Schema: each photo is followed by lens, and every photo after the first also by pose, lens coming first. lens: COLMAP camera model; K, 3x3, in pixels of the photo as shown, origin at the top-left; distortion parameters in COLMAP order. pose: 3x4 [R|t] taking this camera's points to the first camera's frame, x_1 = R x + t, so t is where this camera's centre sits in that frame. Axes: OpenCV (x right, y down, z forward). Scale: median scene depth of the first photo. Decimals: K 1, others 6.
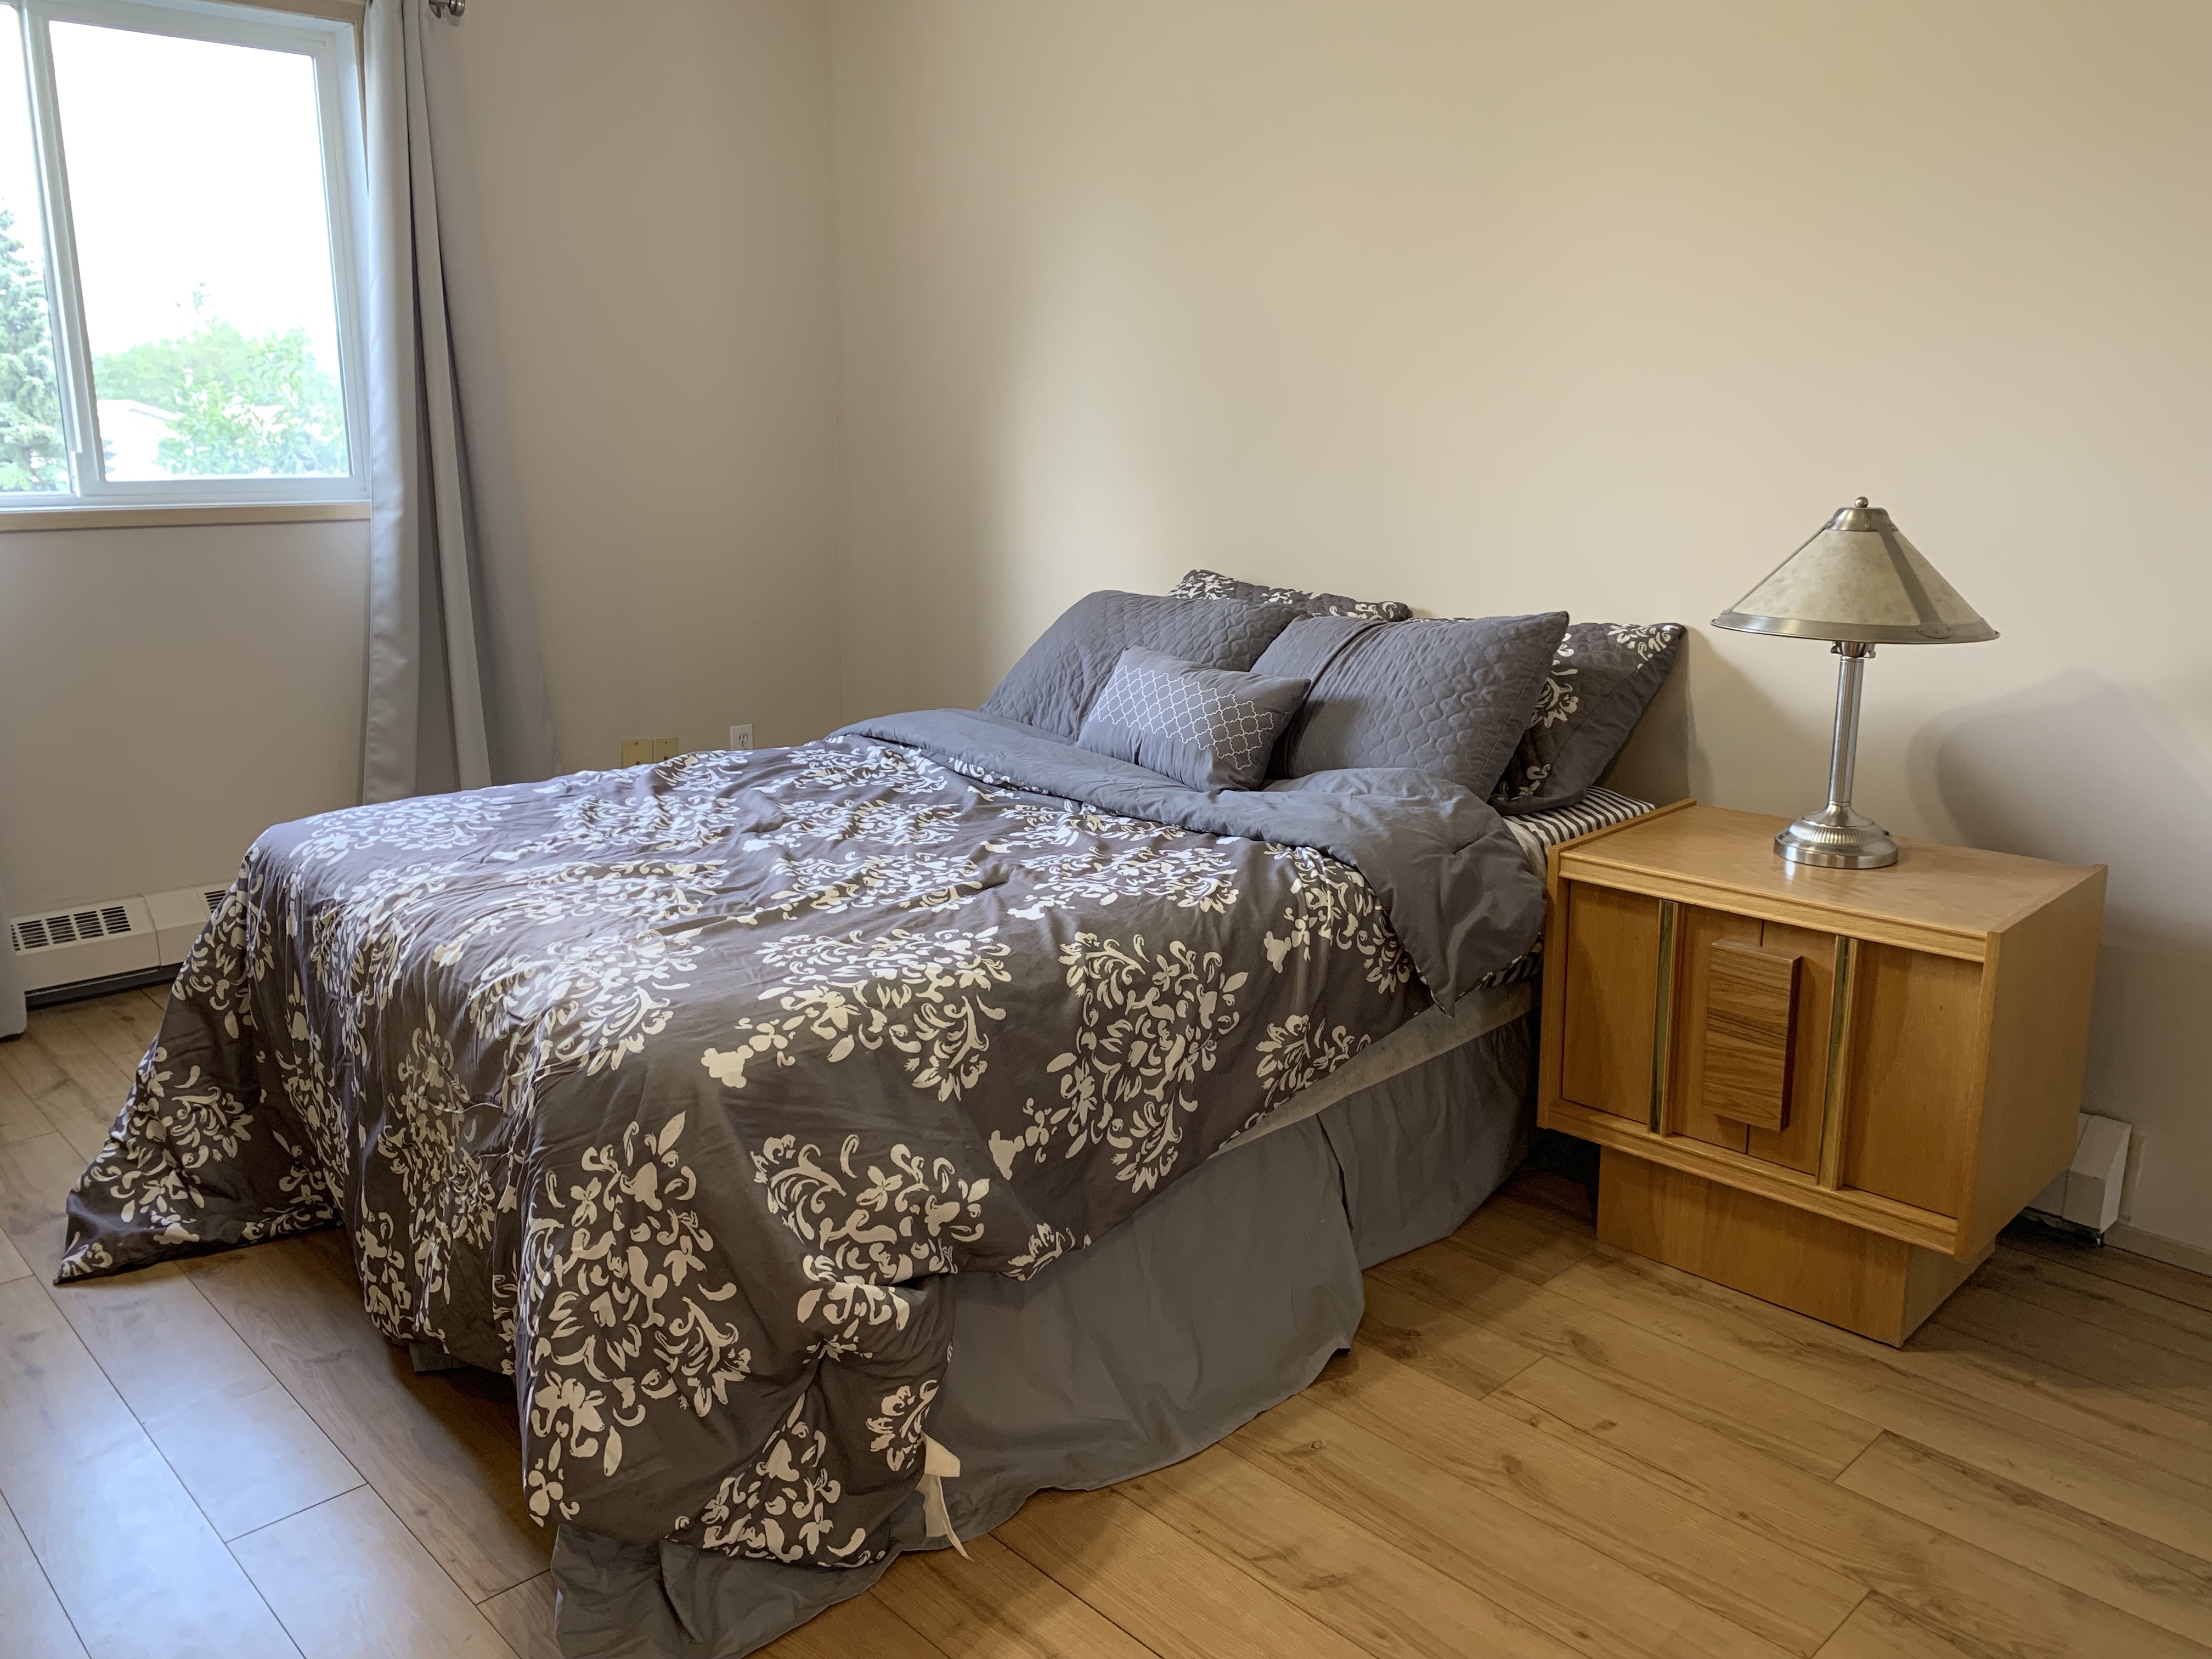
lens RADIAL K [[1681.8, 0, 1106.0], [0, 1681.8, 829.5], [0, 0, 1]] dist [0.004983, -0.017295]
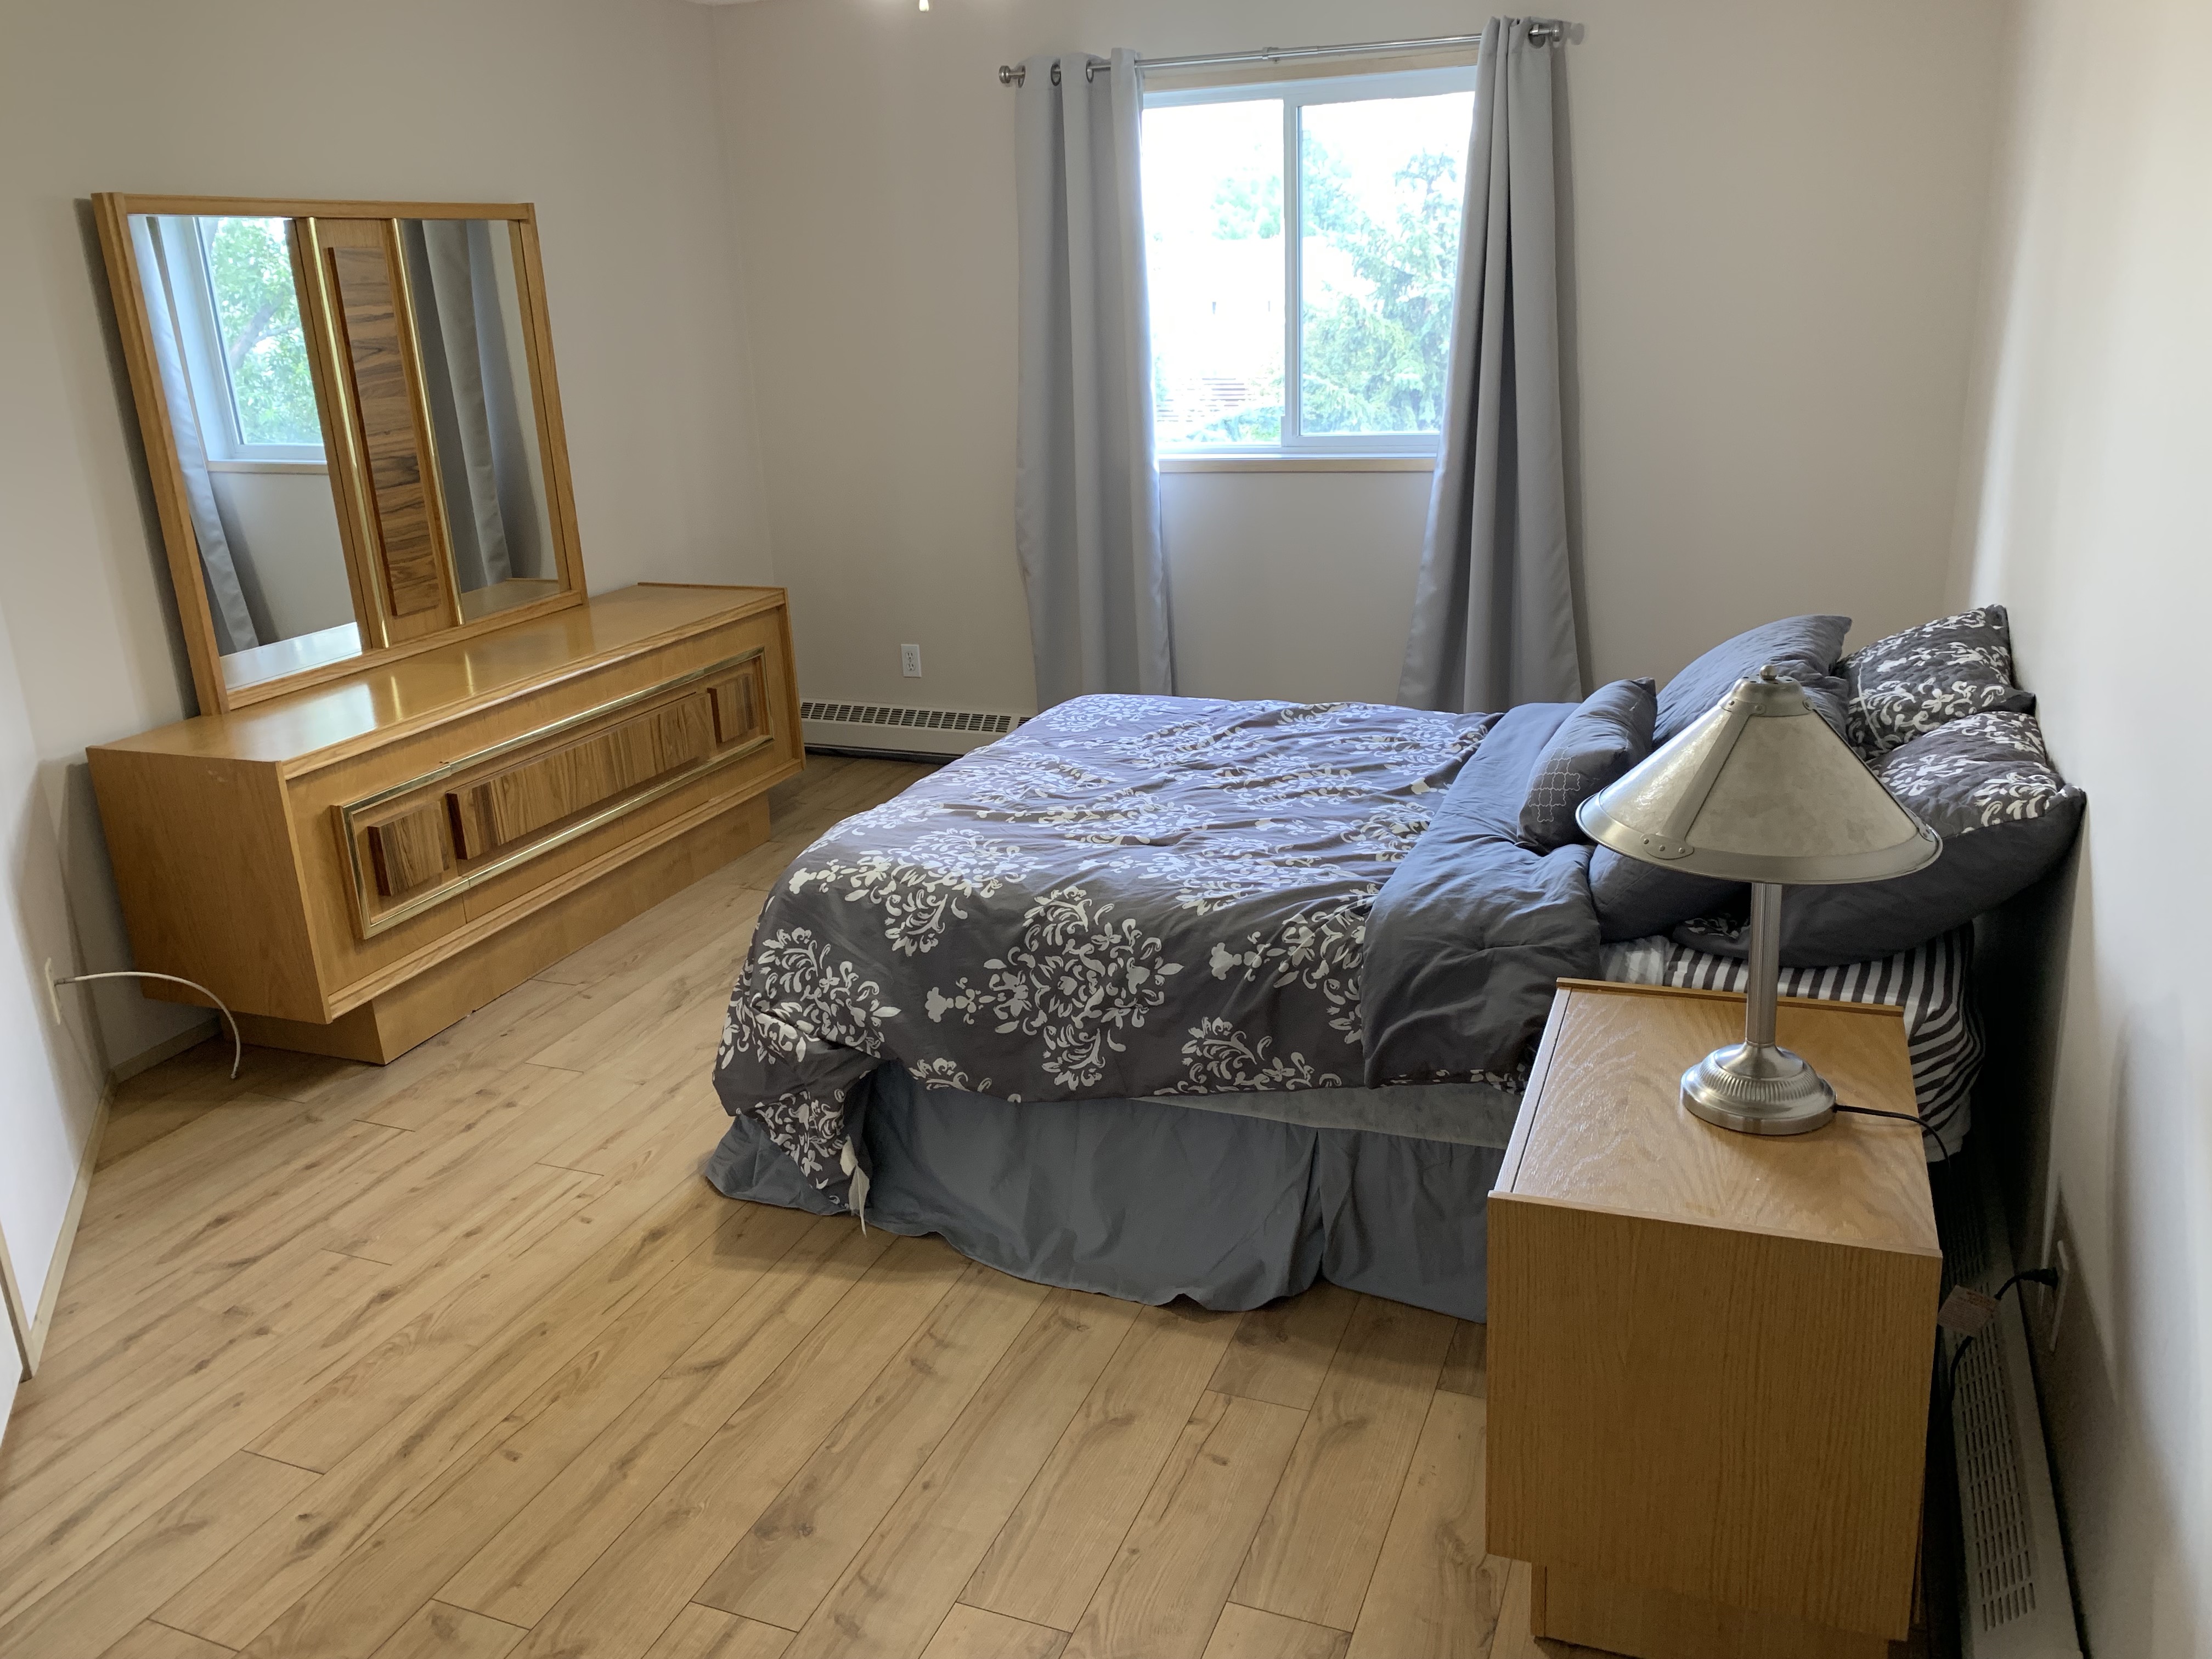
lens RADIAL K [[1681.8, 0, 1106.0], [0, 1681.8, 829.5], [0, 0, 1]] dist [0.004983, -0.017295]
pose [[0.408580, 0.262396, -0.874191, 1.166040], [-0.172582, 0.962717, 0.208307, -0.268550], [0.896258, 0.065760, 0.438632, 0.443171]]
